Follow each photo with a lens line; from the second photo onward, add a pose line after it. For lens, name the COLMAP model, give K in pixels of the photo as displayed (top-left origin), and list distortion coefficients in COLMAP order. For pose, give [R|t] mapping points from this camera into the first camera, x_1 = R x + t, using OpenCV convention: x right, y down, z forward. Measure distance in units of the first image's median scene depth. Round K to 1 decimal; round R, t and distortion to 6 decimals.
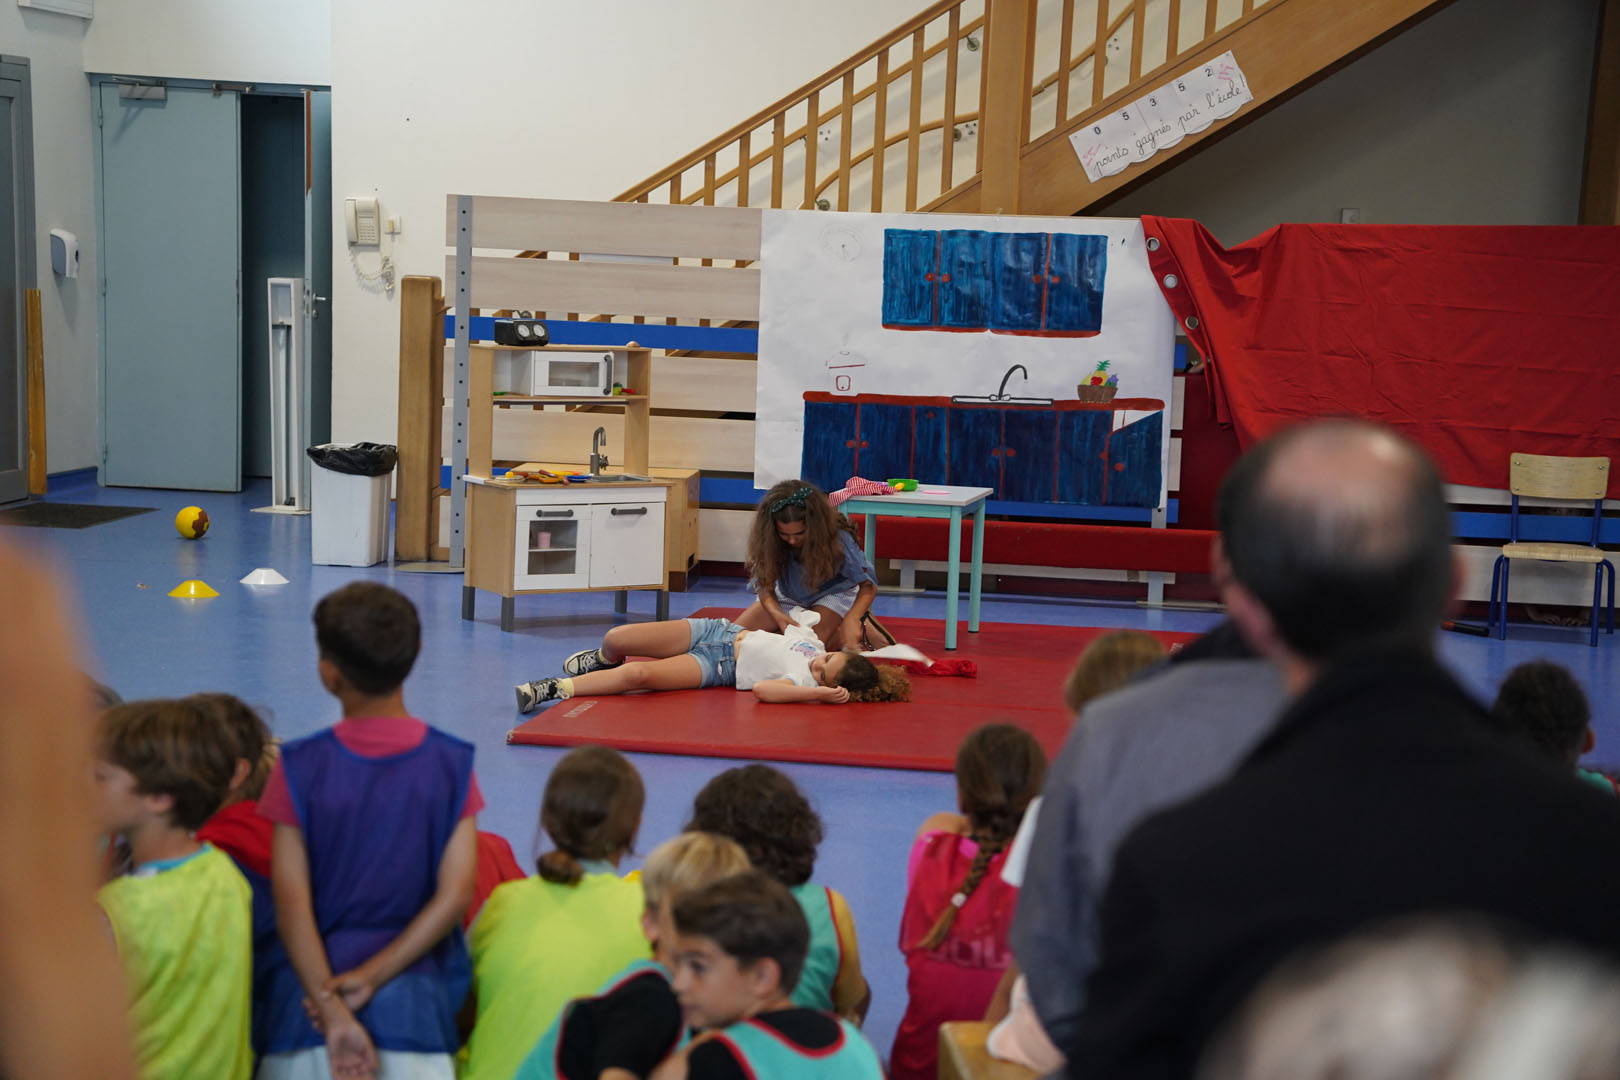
lens RADIAL K [[3067.9, 0, 810.0], [0, 3067.9, 540.0], [0, 0, 1]] dist [0.426181, 0.884312]
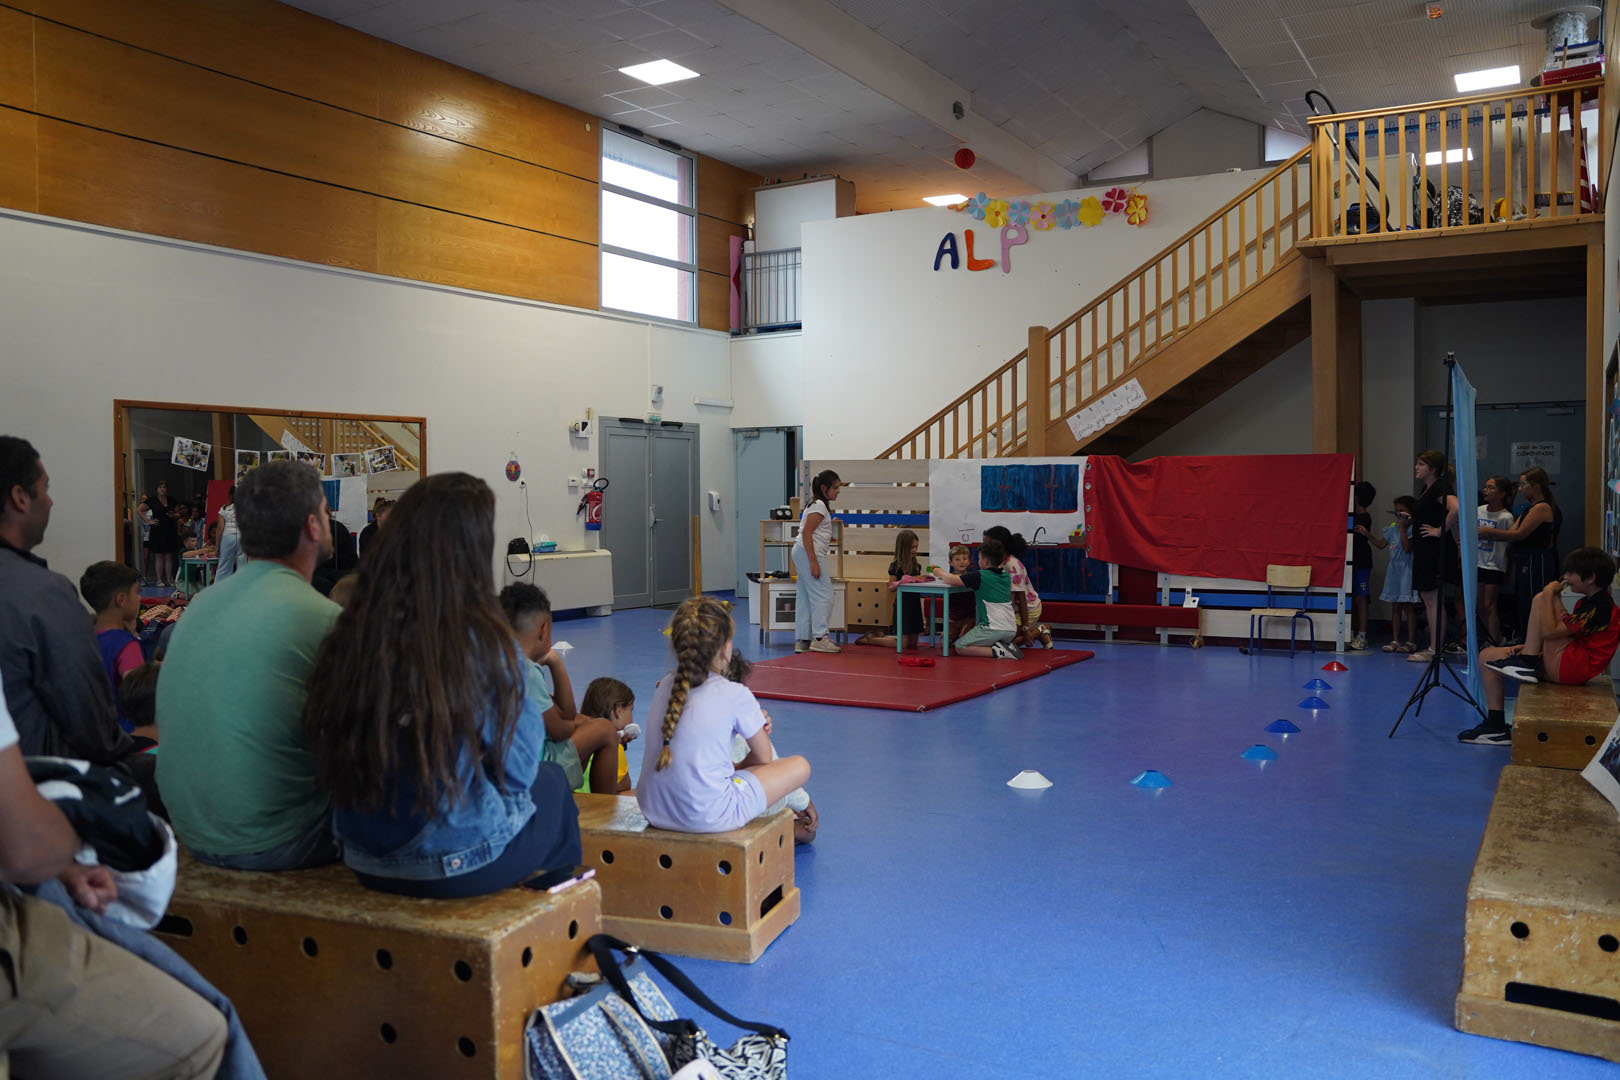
lens RADIAL K [[1306.2, 0, 805.5], [0, 1306.2, 536.1], [0, 0, 1]] dist [-0.205896, 0.185372]
pose [[0.925922, -0.023880, -0.376959, 0.250836], [-0.009063, 0.996308, -0.085377, 0.026237], [0.377606, 0.082468, 0.922287, 0.123018]]
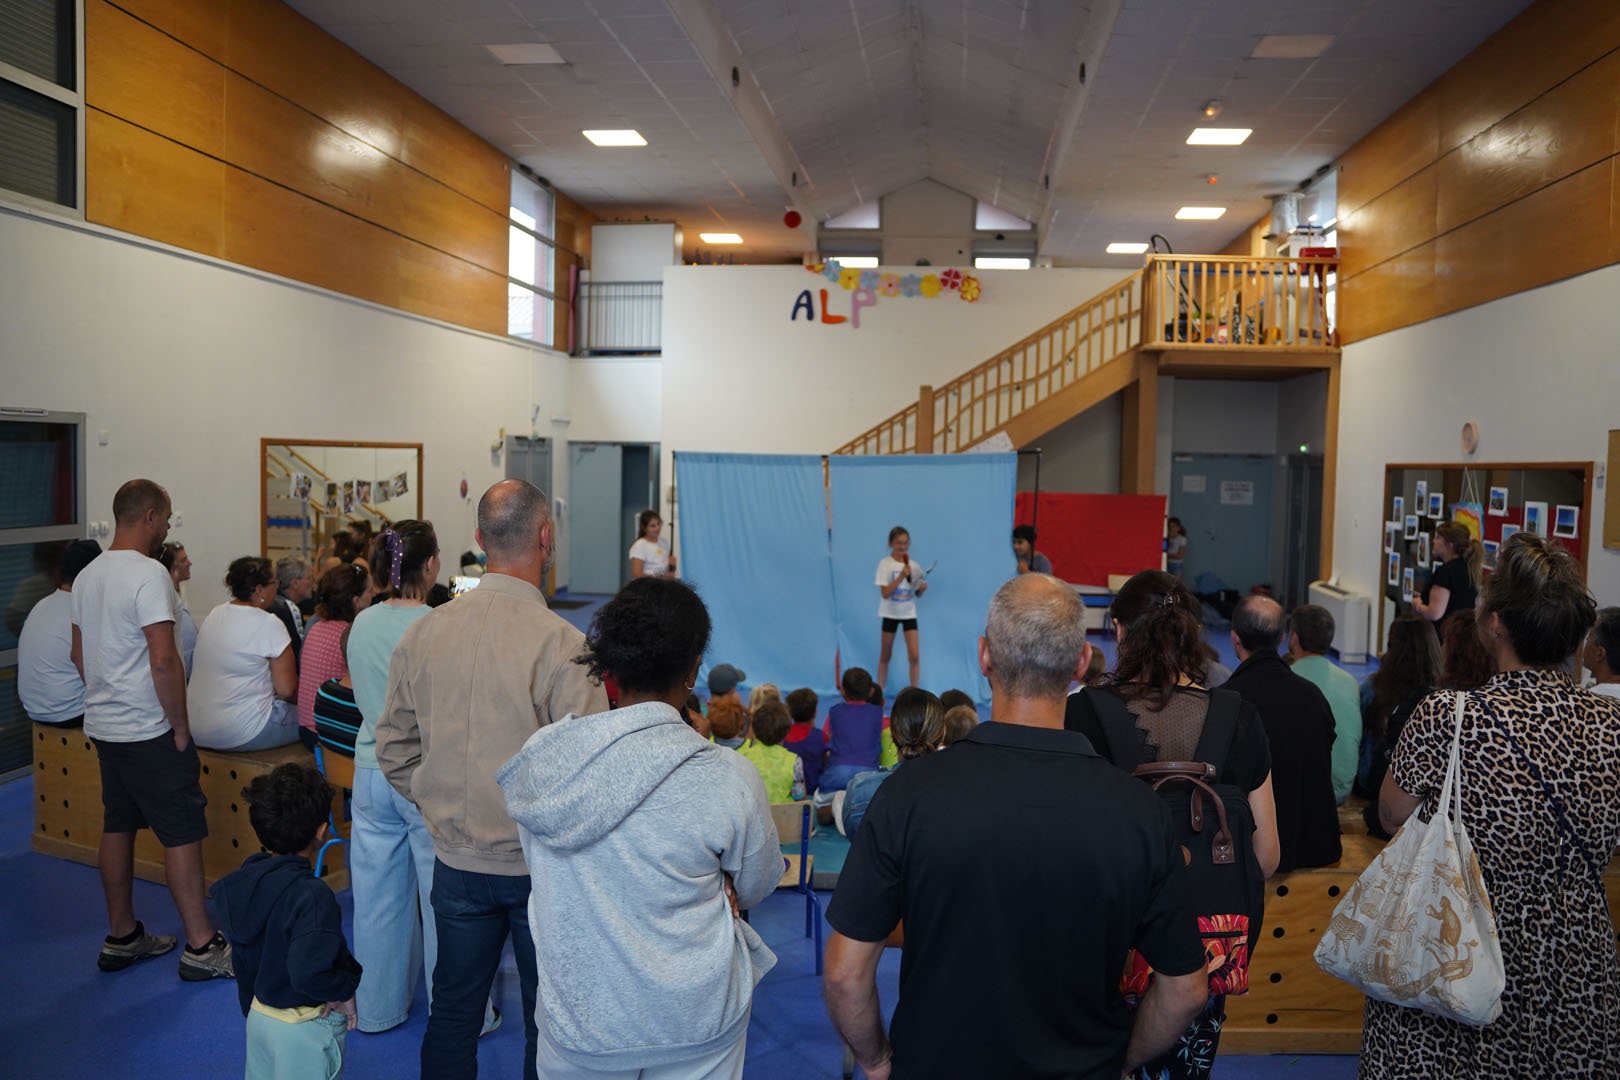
lens RADIAL K [[1306.2, 0, 805.5], [0, 1306.2, 536.1], [0, 0, 1]] dist [-0.205896, 0.185372]
pose [[0.998866, -0.013834, 0.045564, -0.094664], [0.016197, 0.998521, -0.051903, -0.006577], [-0.044779, 0.052582, 0.997612, -0.131179]]
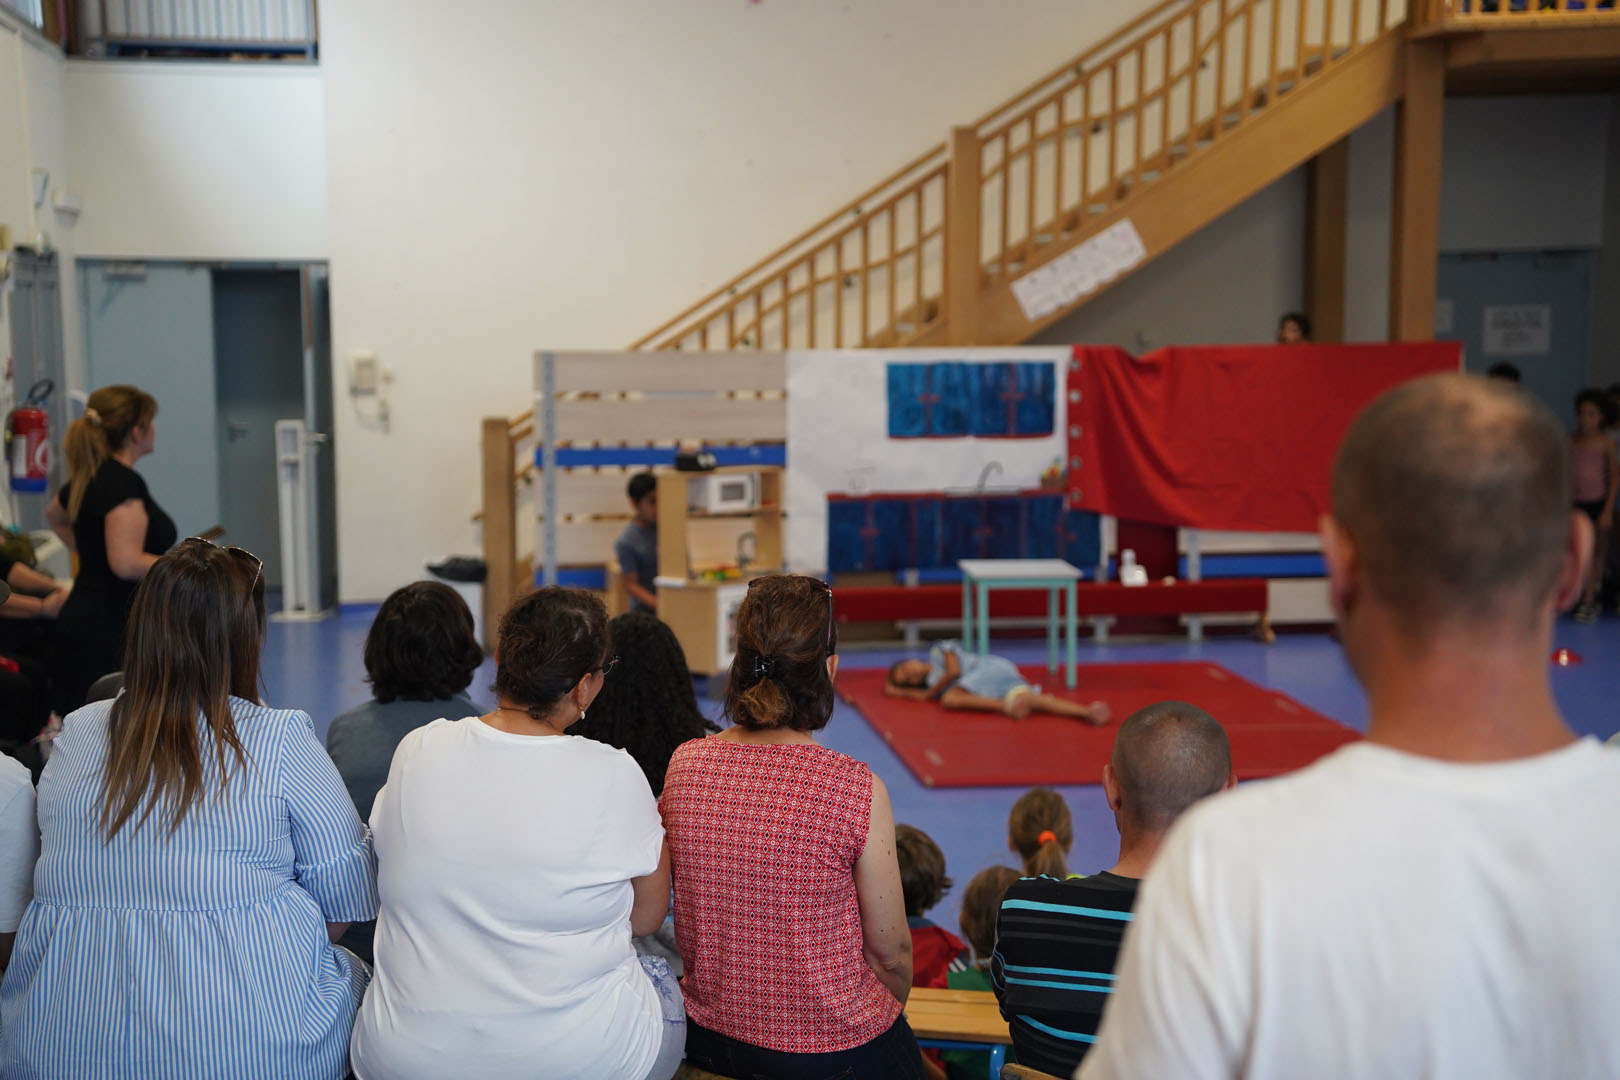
lens RADIAL K [[2571.7, 0, 810.0], [0, 2571.7, 540.0], [0, 0, 1]] dist [0.215712, 0.834839]
pose [[0.954725, -0.064495, 0.290414, -0.318686], [0.068633, 0.997634, -0.004075, -0.025528], [-0.289464, 0.023822, 0.956892, -0.006578]]
